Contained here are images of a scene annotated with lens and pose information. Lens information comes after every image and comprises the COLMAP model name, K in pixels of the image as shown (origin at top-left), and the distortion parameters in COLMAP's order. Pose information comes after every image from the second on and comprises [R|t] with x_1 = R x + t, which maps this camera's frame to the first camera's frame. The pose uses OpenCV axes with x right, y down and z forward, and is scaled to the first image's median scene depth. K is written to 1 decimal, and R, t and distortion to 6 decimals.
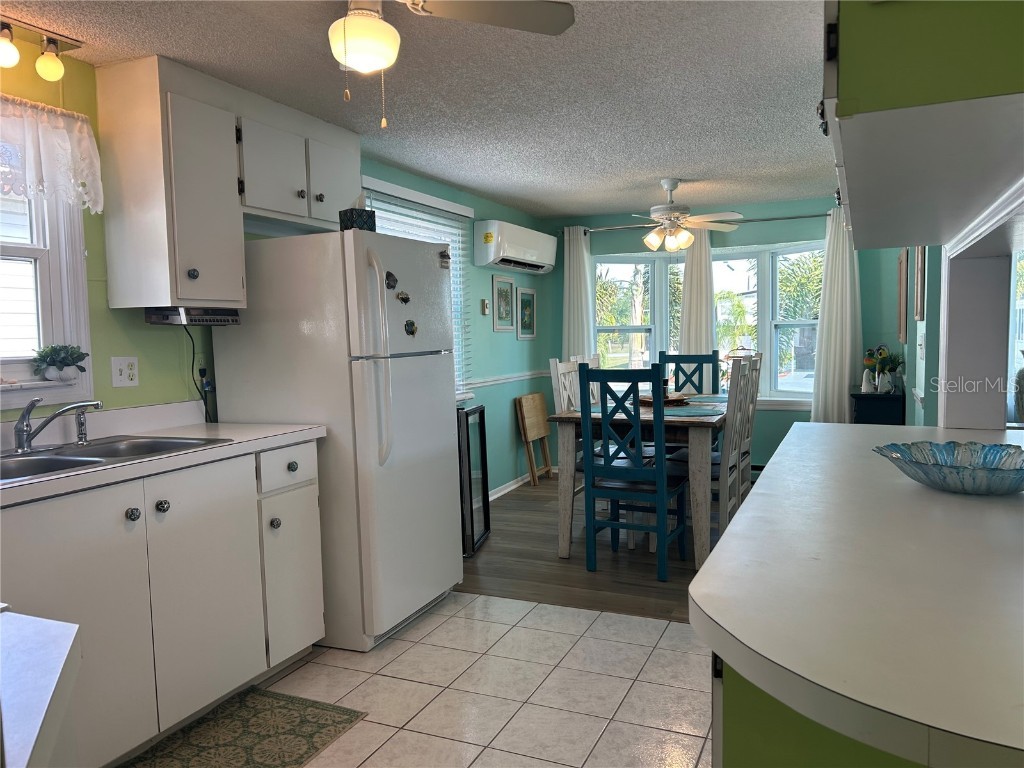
lens RADIAL K [[773.5, 0, 504.0], [0, 773.5, 387.1], [0, 0, 1]] dist [0.070210, -0.089308]
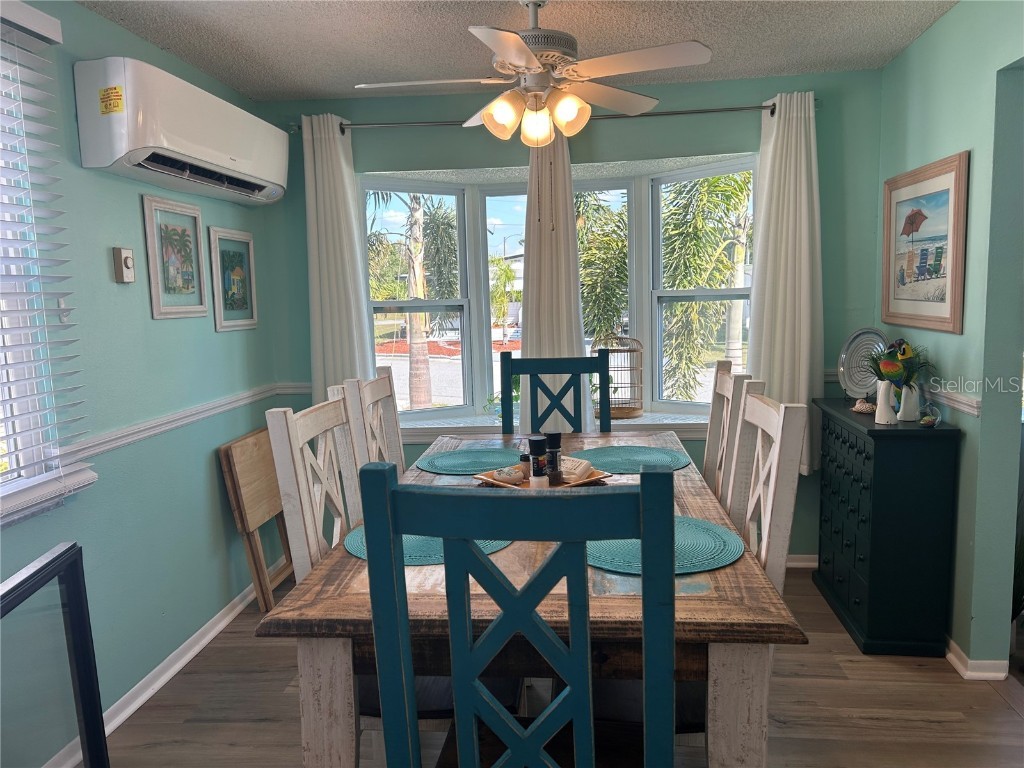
lens RADIAL K [[773.5, 0, 504.0], [0, 773.5, 387.1], [0, 0, 1]] dist [0.070210, -0.089308]
pose [[0.951761, -0.047913, 0.303077, 0.041923], [0.034285, 0.998154, 0.050131, -0.046572], [-0.304919, -0.037322, 0.951647, 0.480702]]
